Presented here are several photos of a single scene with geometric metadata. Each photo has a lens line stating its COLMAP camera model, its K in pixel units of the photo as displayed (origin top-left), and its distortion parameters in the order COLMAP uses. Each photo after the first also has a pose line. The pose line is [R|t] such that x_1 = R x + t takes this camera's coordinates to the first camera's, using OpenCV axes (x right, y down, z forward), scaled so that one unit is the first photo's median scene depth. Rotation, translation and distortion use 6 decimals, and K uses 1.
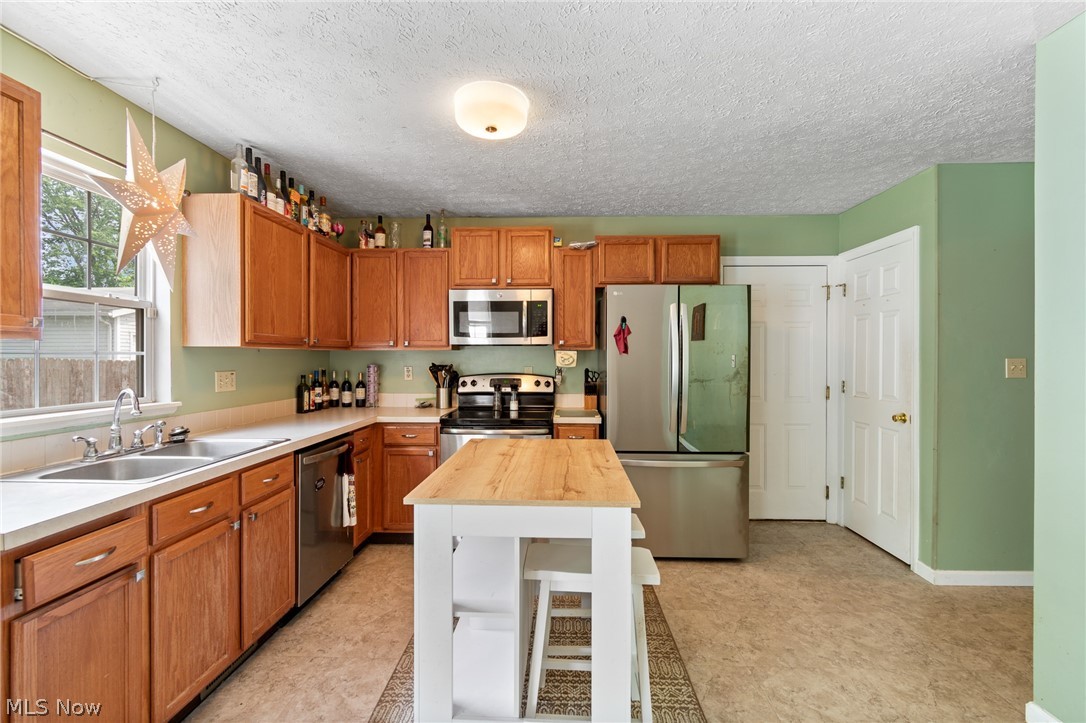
lens RADIAL K [[483.1, 0, 547.2], [0, 483.1, 360.2], [0, 0, 1]] dist [0.001165, -0.000624]
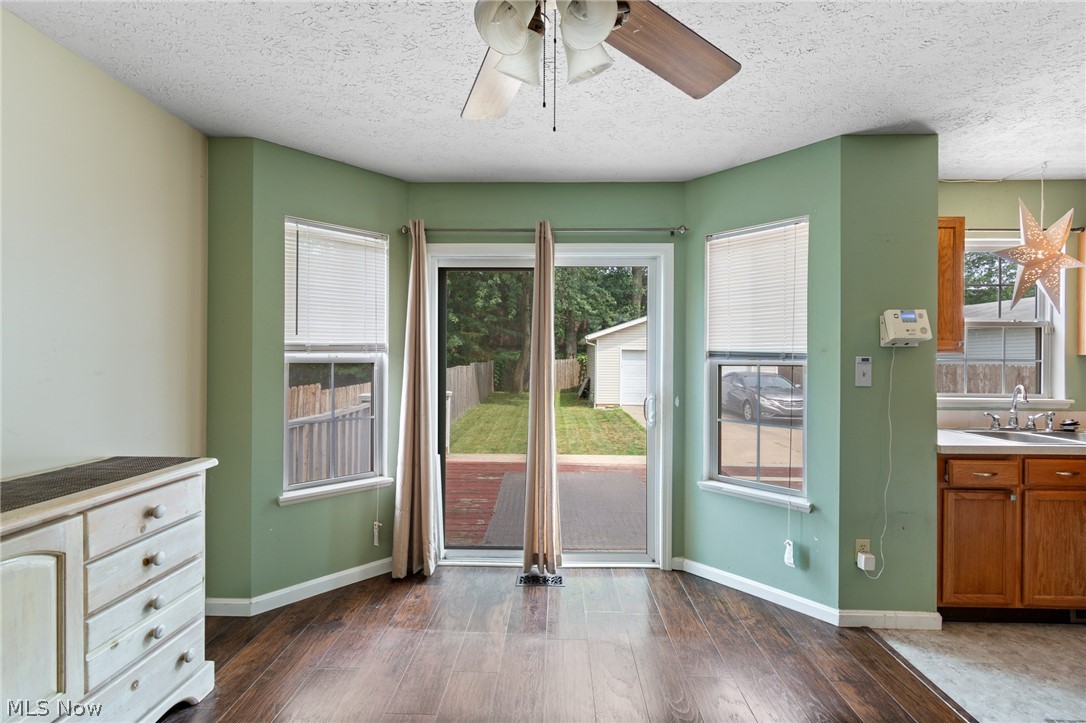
lens RADIAL K [[478.9, 0, 548.2], [0, 478.9, 360.8], [0, 0, 1]] dist [0.000103, -0.000761]
pose [[0.003852, -0.000200, -0.999993, 0.357243], [-0.012820, 0.999918, -0.000249, 0.002744], [0.999910, 0.012821, 0.003850, -0.270826]]
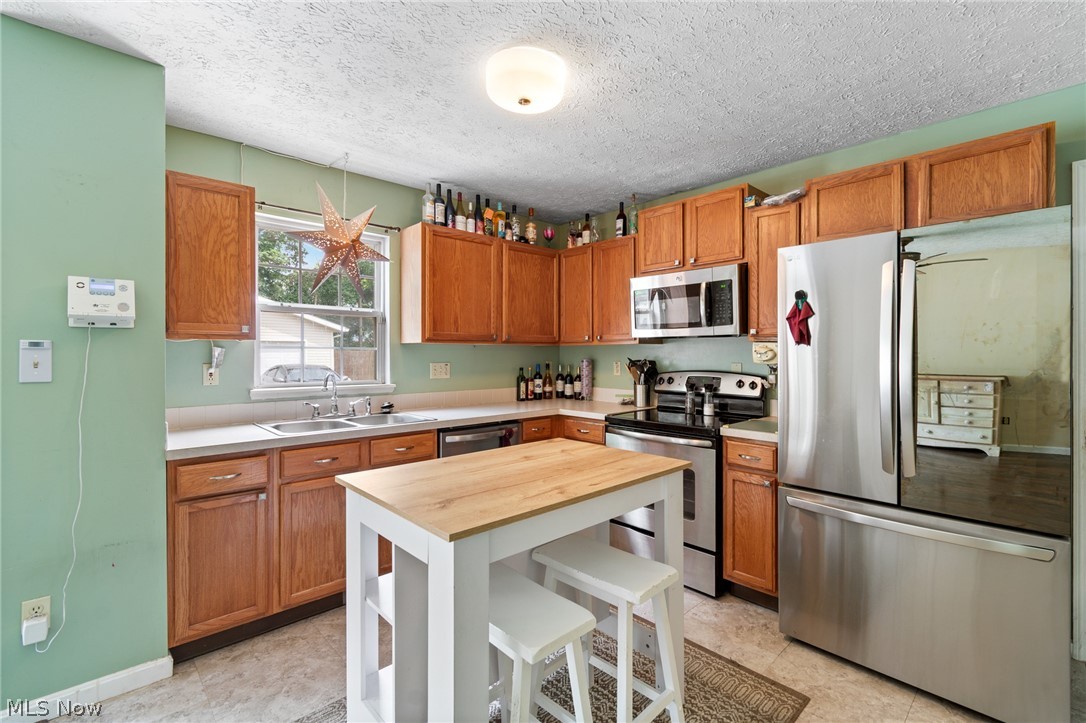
lens RADIAL K [[484.2, 0, 548.2], [0, 484.2, 353.4], [0, 0, 1]] dist [-0.000243, -0.000309]
pose [[0.711634, -0.001470, -0.702548, 0.388931], [-0.004807, 0.999964, -0.006961, 0.005505], [0.702534, 0.008331, 0.711602, 0.261480]]
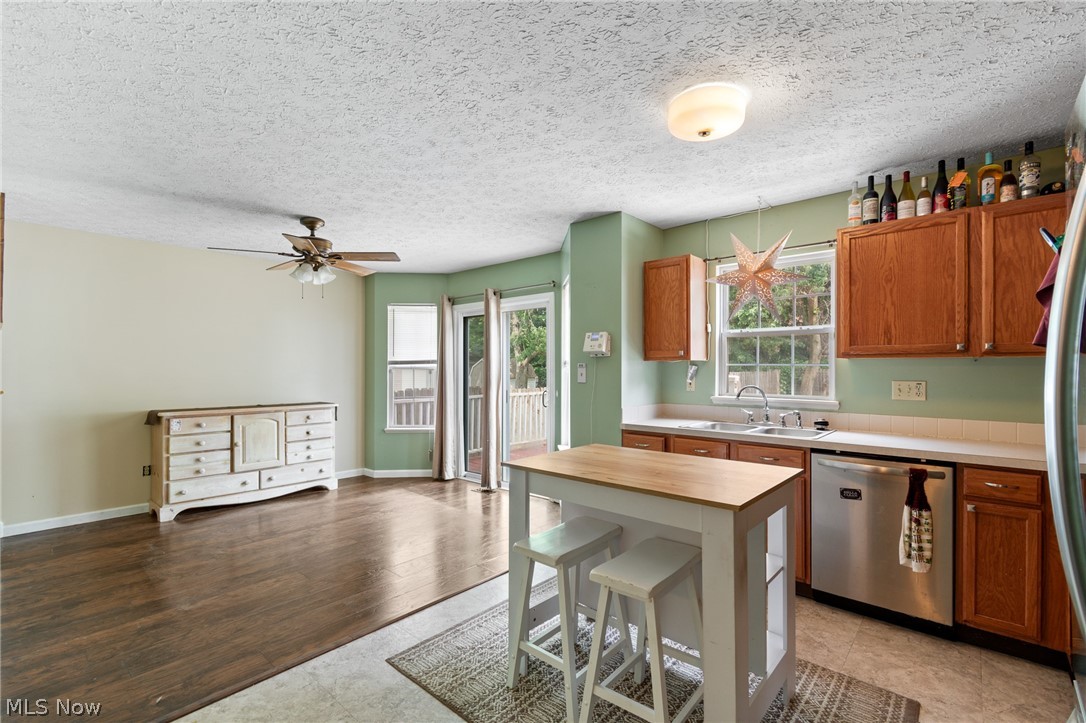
lens RADIAL K [[485.6, 0, 546.7], [0, 485.6, 368.2], [0, 0, 1]] dist [0.002373, -0.000735]
pose [[-0.635879, -0.004127, -0.771778, 0.584708], [-0.008321, 0.999964, 0.001508, 0.000136], [0.771744, 0.007380, -0.635890, 0.953475]]
